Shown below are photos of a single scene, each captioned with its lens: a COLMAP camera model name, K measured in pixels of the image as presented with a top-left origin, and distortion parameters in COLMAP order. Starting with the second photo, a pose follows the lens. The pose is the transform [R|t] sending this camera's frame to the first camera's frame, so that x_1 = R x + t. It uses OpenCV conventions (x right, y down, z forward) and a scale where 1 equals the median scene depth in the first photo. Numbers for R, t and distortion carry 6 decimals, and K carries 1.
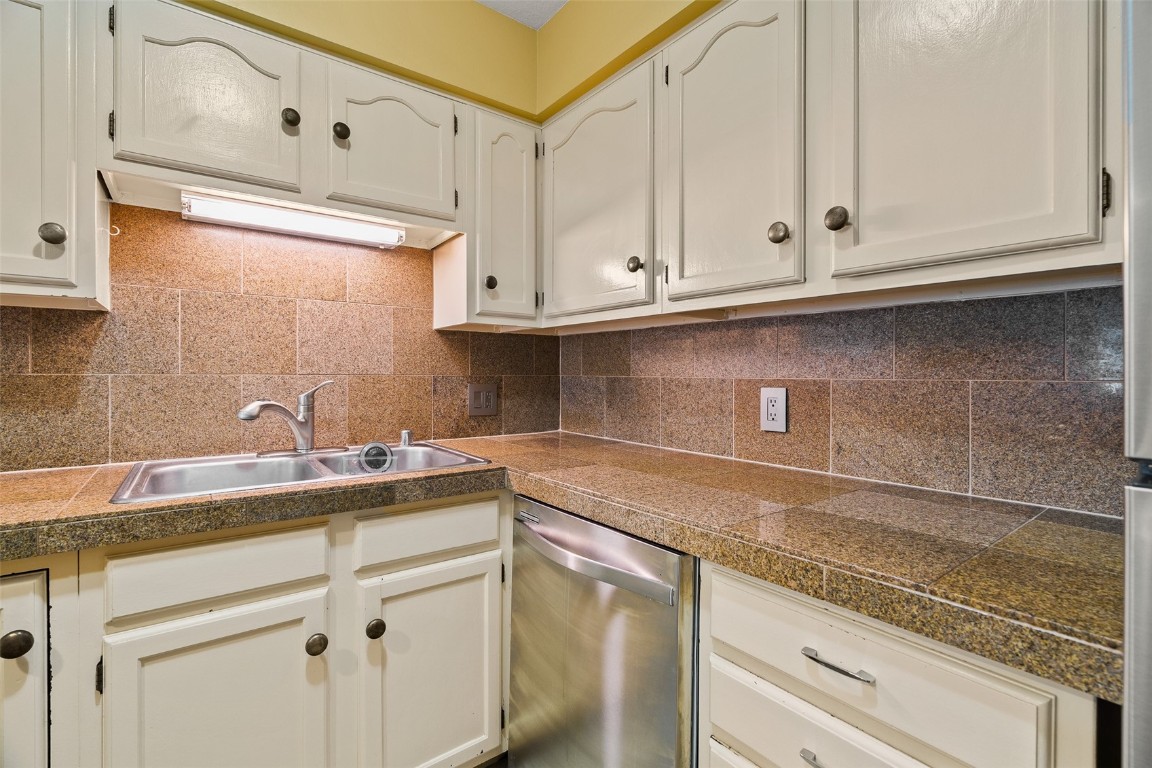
lens RADIAL K [[511.5, 0, 572.2], [0, 511.5, 376.6], [0, 0, 1]] dist [-0.006765, -0.000020]
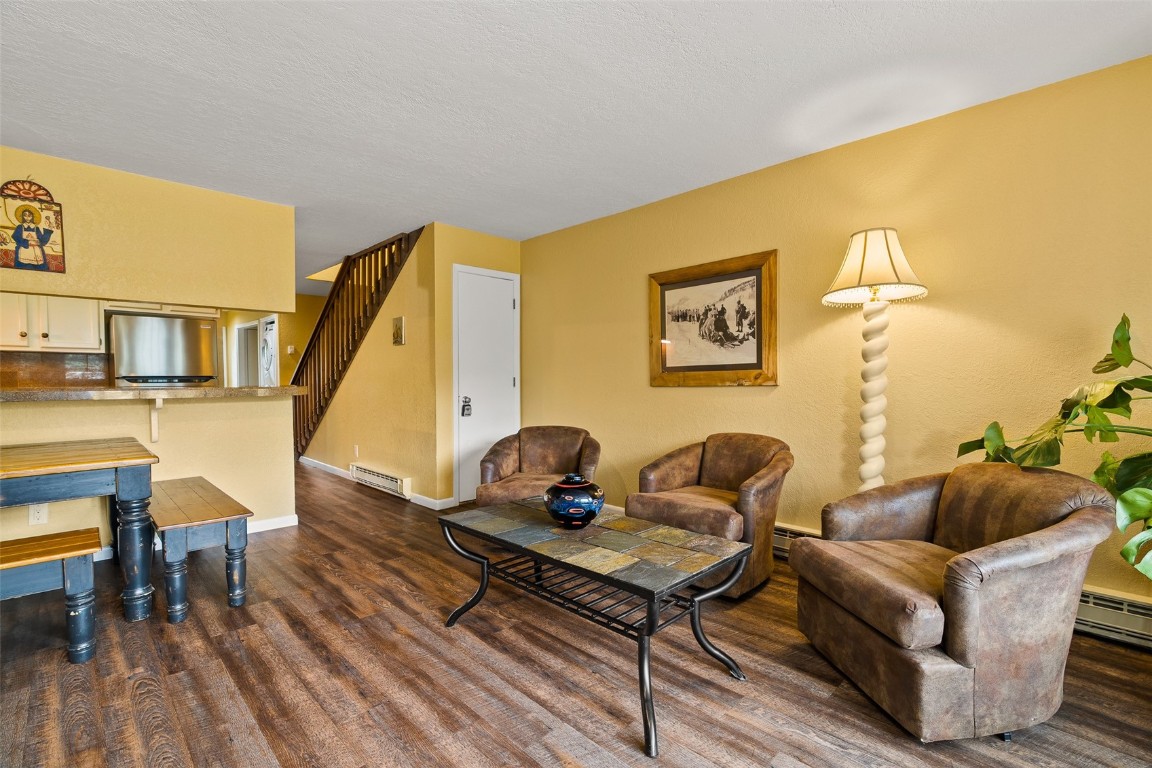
lens RADIAL K [[519.6, 0, 573.5], [0, 519.6, 398.5], [0, 0, 1]] dist [-0.000057, 0.000188]
pose [[-0.134795, -0.044341, 0.989881, -3.547404], [0.001210, 0.998990, 0.044914, 0.032786], [-0.990873, 0.007252, -0.134605, -2.268642]]
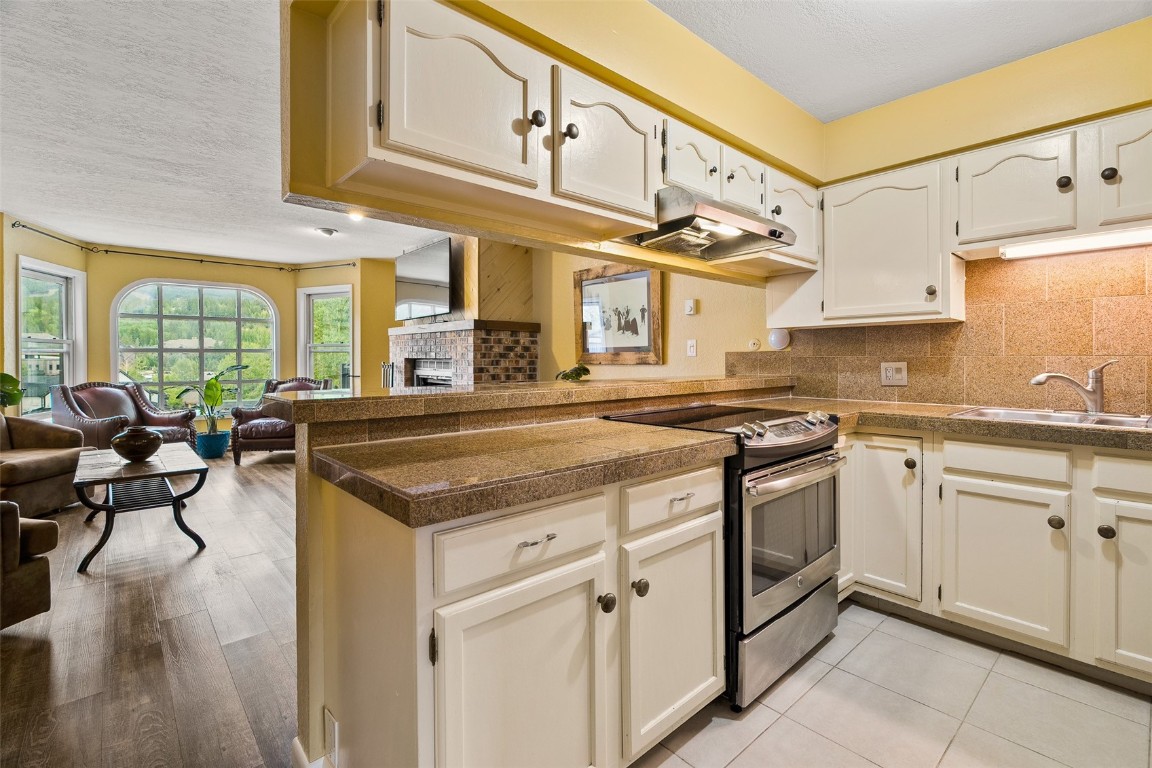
lens RADIAL K [[521.7, 0, 579.3], [0, 521.7, 361.8], [0, 0, 1]] dist [-0.003173, 0.000294]
pose [[0.087591, 0.004298, -0.996147, 0.826671], [-0.001678, 0.999990, 0.004167, 0.010657], [0.996155, 0.001307, 0.087597, -0.535027]]
